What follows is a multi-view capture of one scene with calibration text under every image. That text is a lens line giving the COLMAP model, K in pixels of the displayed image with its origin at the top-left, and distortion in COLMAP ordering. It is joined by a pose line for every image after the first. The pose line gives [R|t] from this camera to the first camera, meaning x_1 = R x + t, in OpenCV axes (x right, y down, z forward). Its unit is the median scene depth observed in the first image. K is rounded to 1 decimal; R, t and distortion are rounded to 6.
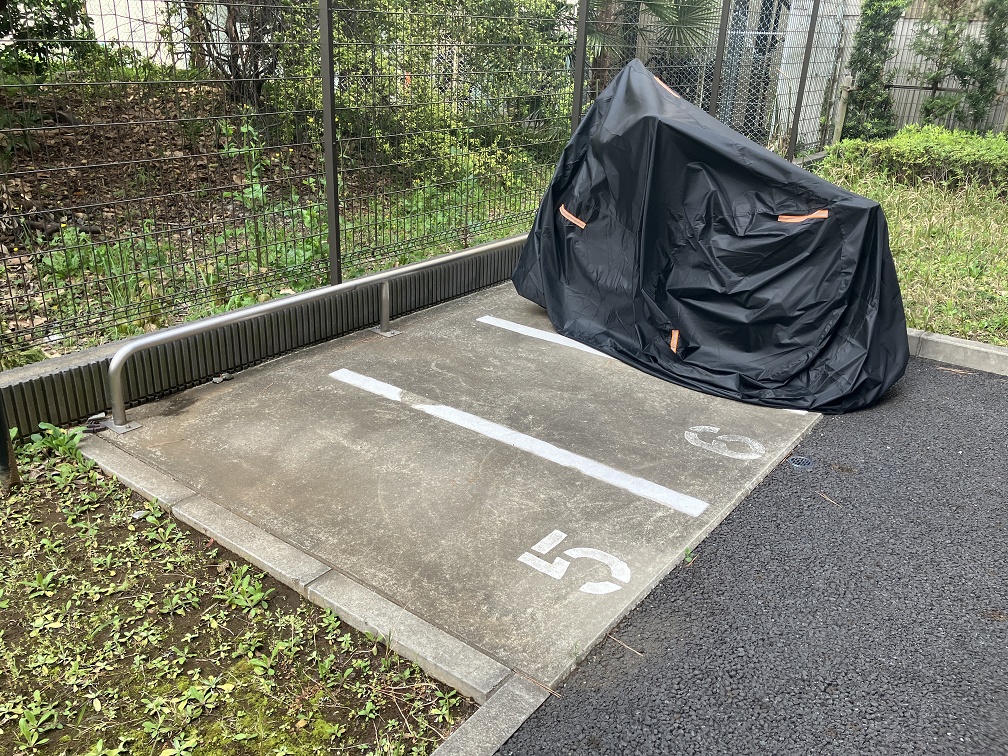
lens RADIAL K [[828.3, 0, 480.1], [0, 828.3, 380.3], [0, 0, 1]] dist [0.130309, -0.243053]
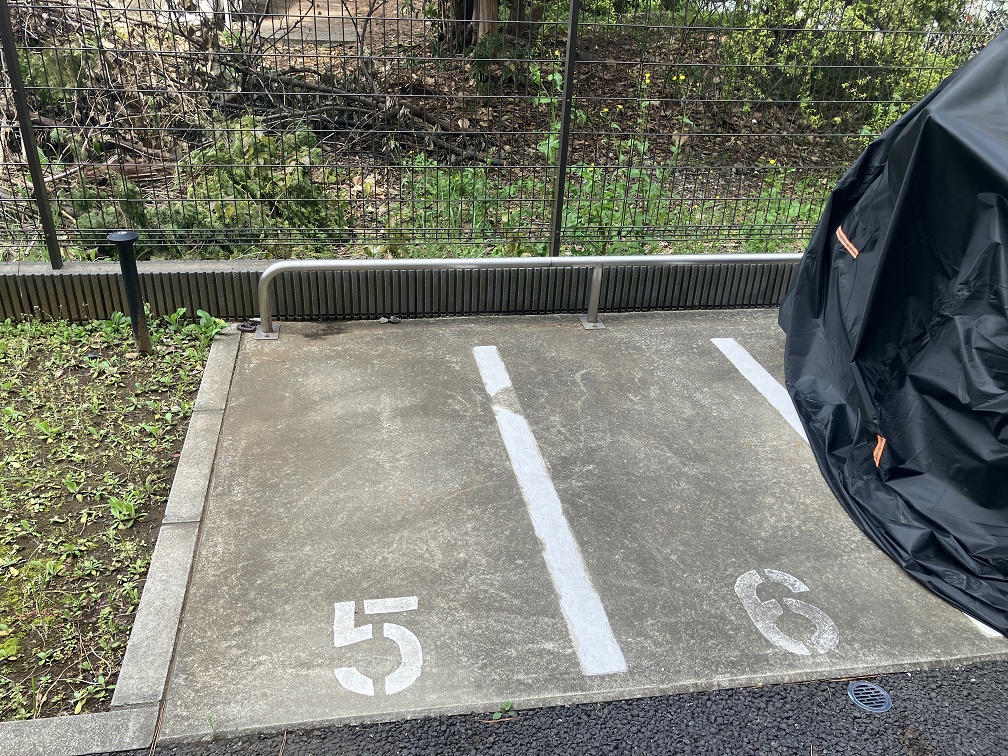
lens RADIAL K [[828.3, 0, 480.1], [0, 828.3, 380.3], [0, 0, 1]] dist [0.130309, -0.243053]
pose [[0.733110, 0.314162, -0.603201, 0.427963], [-0.279848, 0.947699, 0.153466, -0.124872], [0.619866, 0.056297, 0.782685, 0.290662]]
